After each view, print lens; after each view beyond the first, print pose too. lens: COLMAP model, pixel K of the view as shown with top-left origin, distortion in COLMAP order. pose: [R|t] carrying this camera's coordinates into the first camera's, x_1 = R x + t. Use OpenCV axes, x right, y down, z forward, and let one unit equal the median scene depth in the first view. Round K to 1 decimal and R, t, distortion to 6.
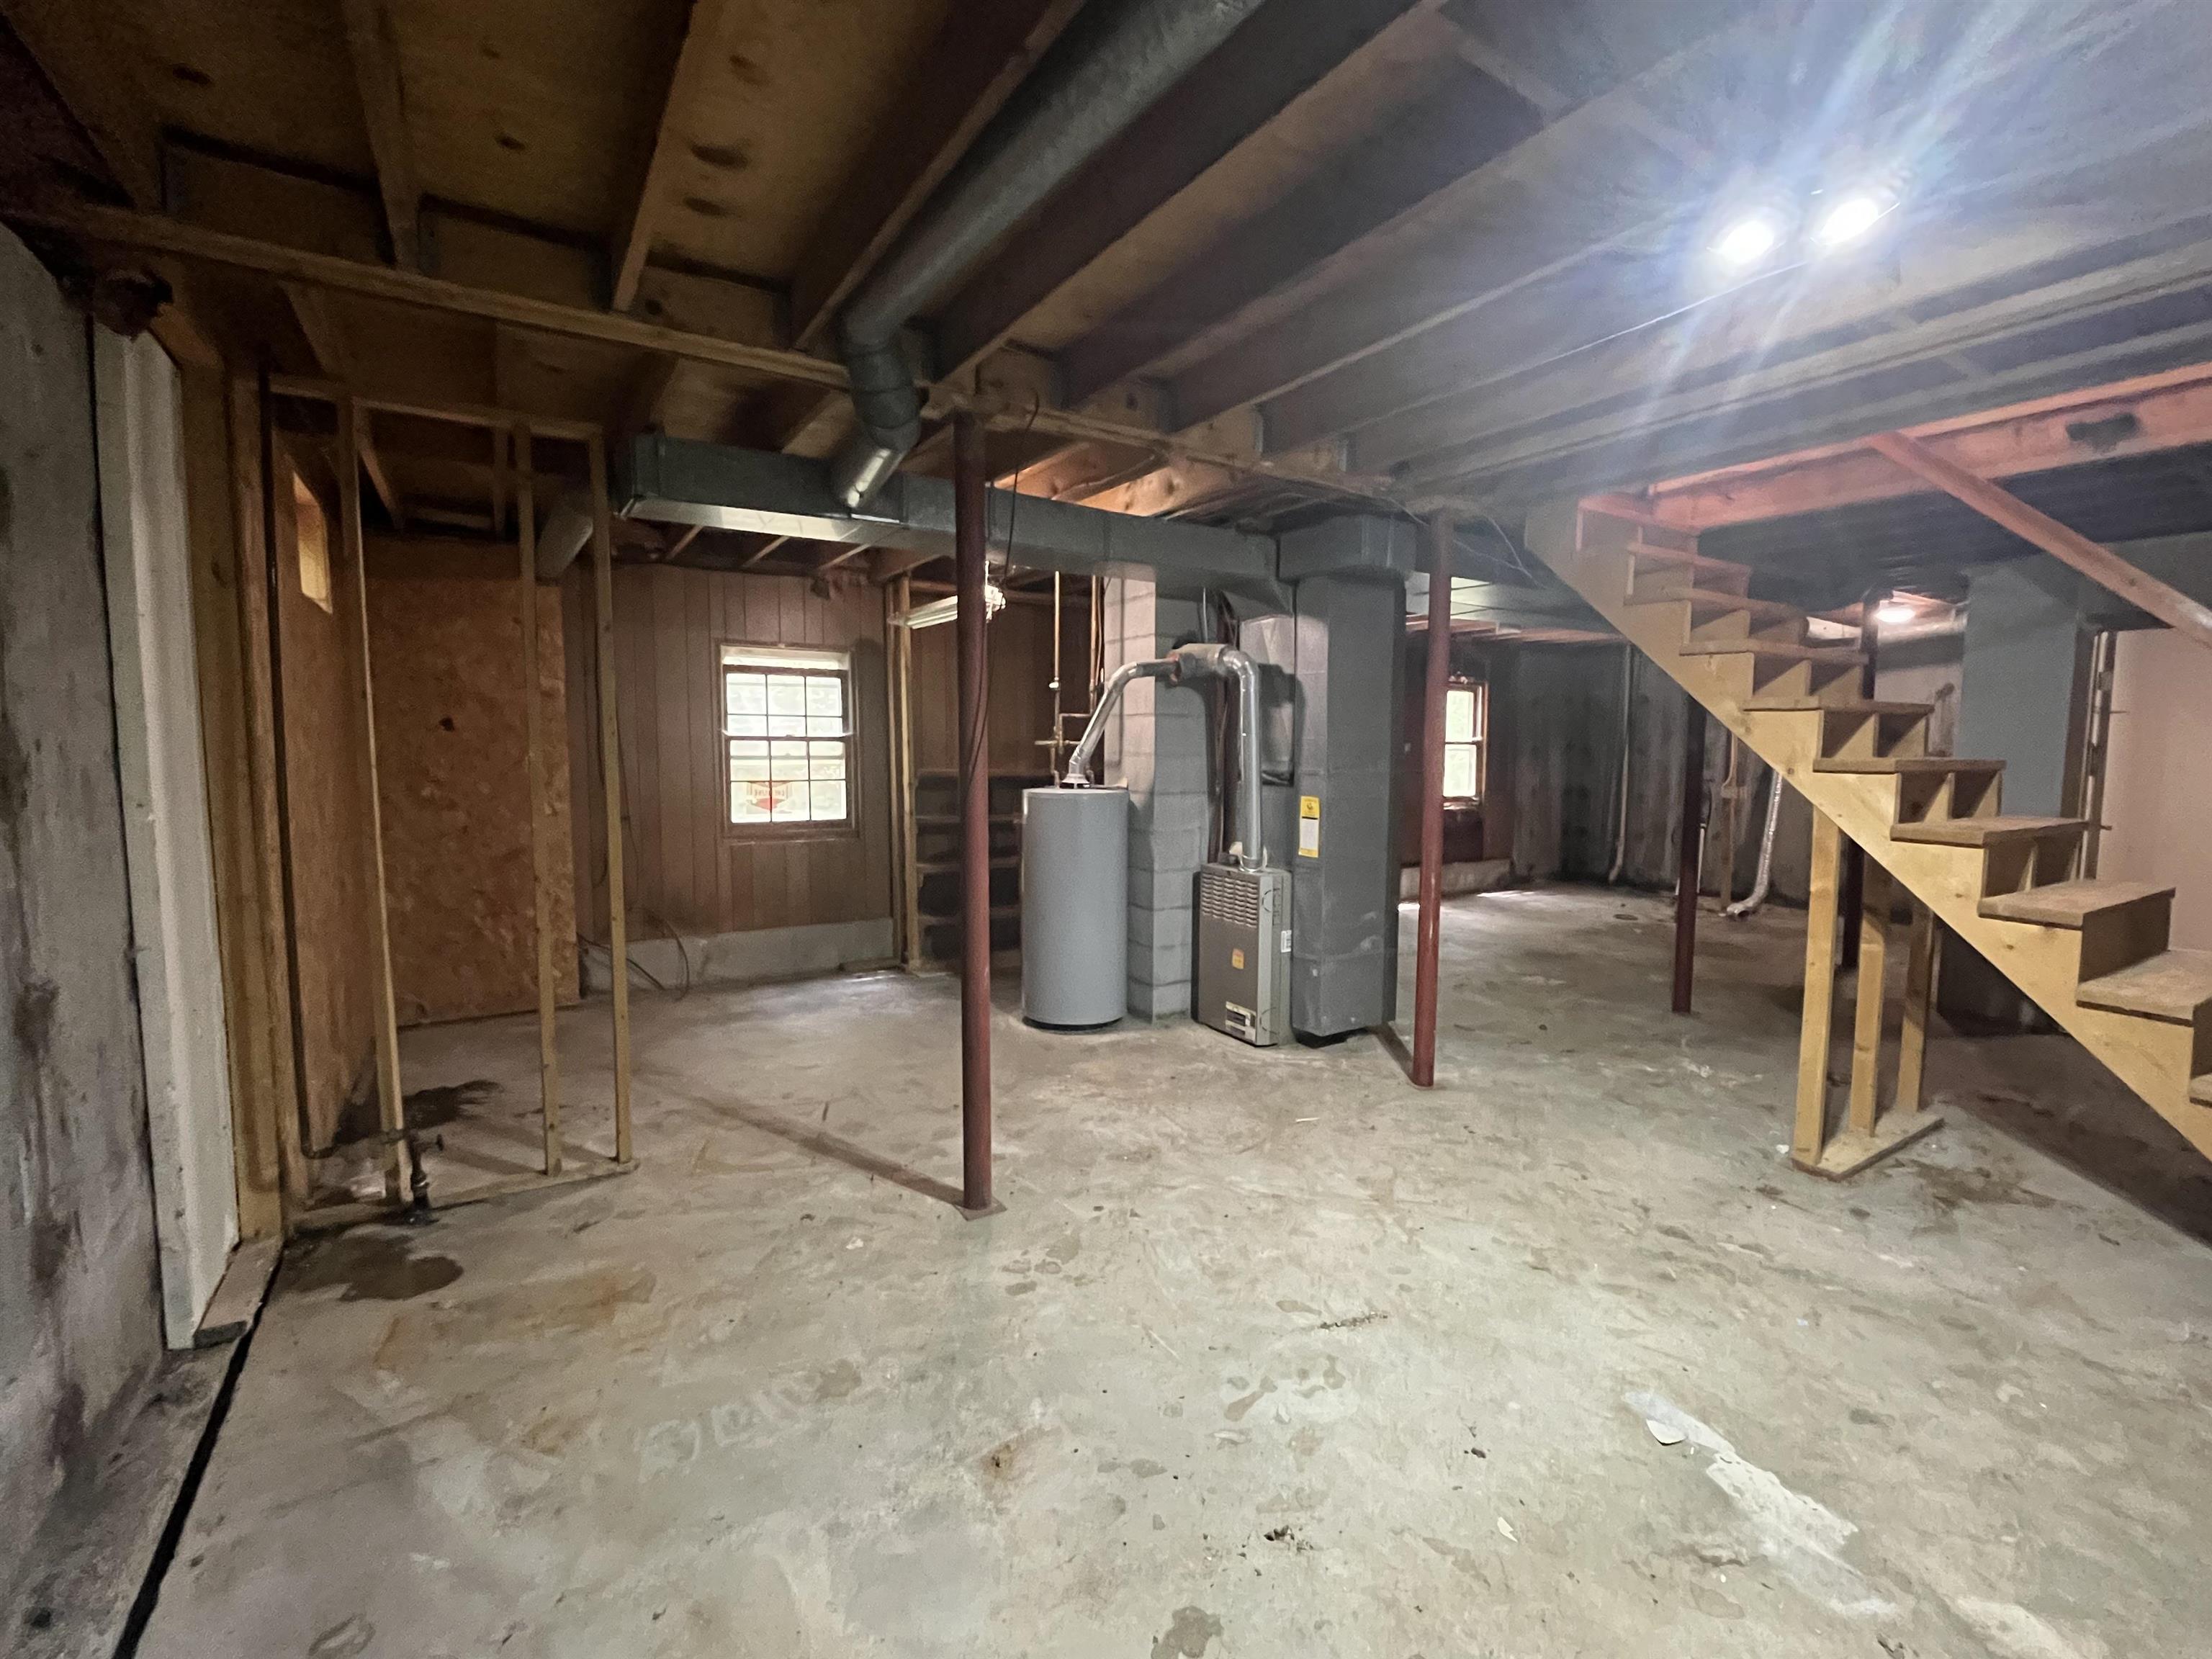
lens RADIAL K [[970.9, 0, 1109.5], [0, 970.9, 822.2], [0, 0, 1]] dist [-0.005619, 0.000993]
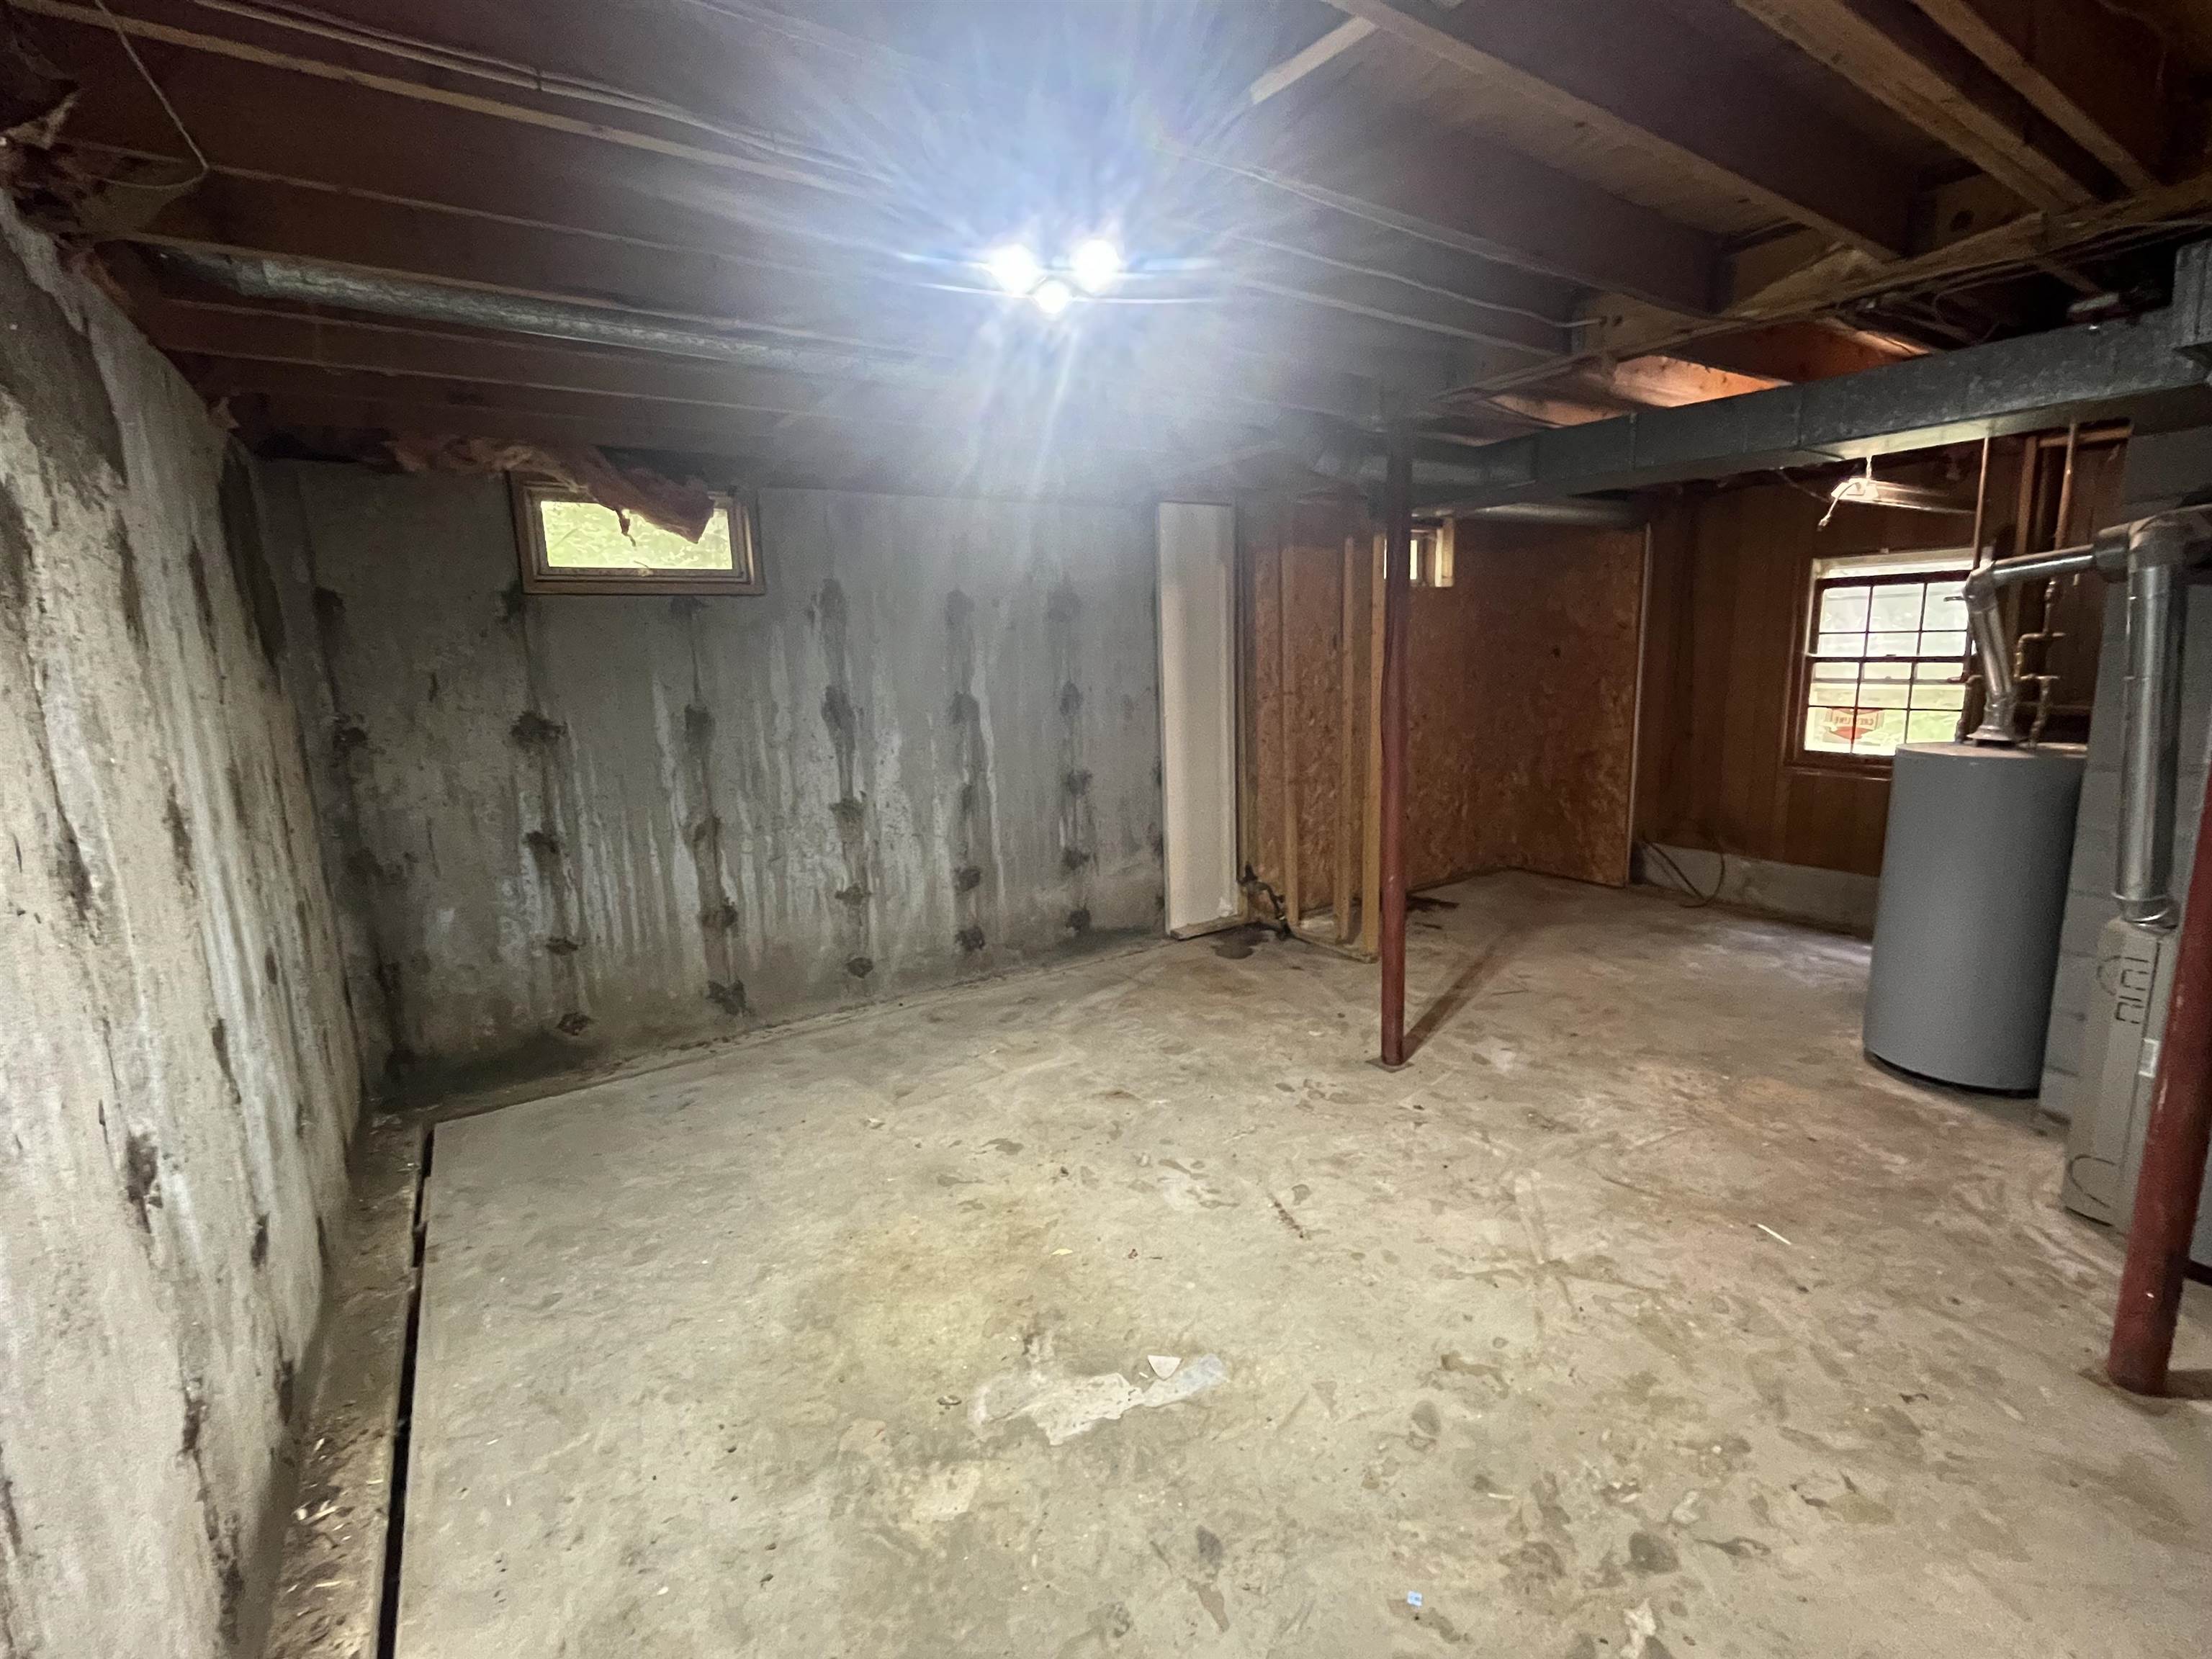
lens RADIAL K [[970.9, 0, 1112.2], [0, 970.9, 821.3], [0, 0, 1]] dist [-0.005619, 0.000993]
pose [[0.010947, 0.171719, -0.985085, 1.097059], [-0.053724, 0.983822, 0.170902, -0.112661], [0.998496, 0.051052, 0.019995, 0.627969]]
